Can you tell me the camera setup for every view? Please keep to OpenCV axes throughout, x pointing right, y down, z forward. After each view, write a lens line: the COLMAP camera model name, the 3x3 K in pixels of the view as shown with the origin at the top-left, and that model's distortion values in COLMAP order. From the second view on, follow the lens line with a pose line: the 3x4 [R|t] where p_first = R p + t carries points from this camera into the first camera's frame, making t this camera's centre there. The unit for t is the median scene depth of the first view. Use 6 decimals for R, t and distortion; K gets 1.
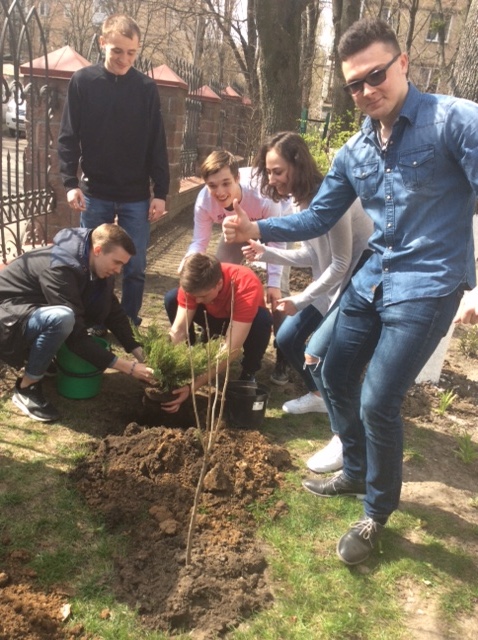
lens RADIAL K [[575.4, 0, 224.5], [0, 575.4, 320.8], [0, 0, 1]] dist [0.098850, -0.179721]
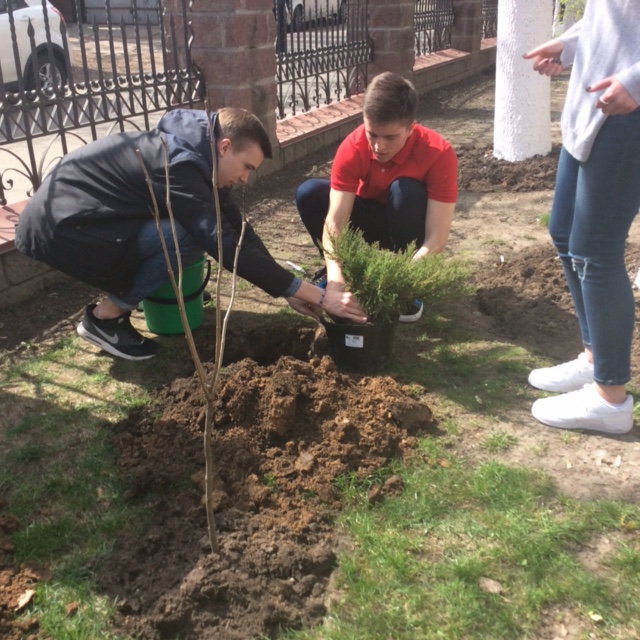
lens RADIAL K [[748.5, 0, 326.6], [0, 748.5, 330.0], [0, 0, 1]] dist [0.125626, -0.210636]
pose [[0.954607, -0.005492, -0.297818, 0.288276], [0.027054, 0.997296, 0.068326, 0.089098], [0.296637, -0.073281, 0.952174, 0.188290]]
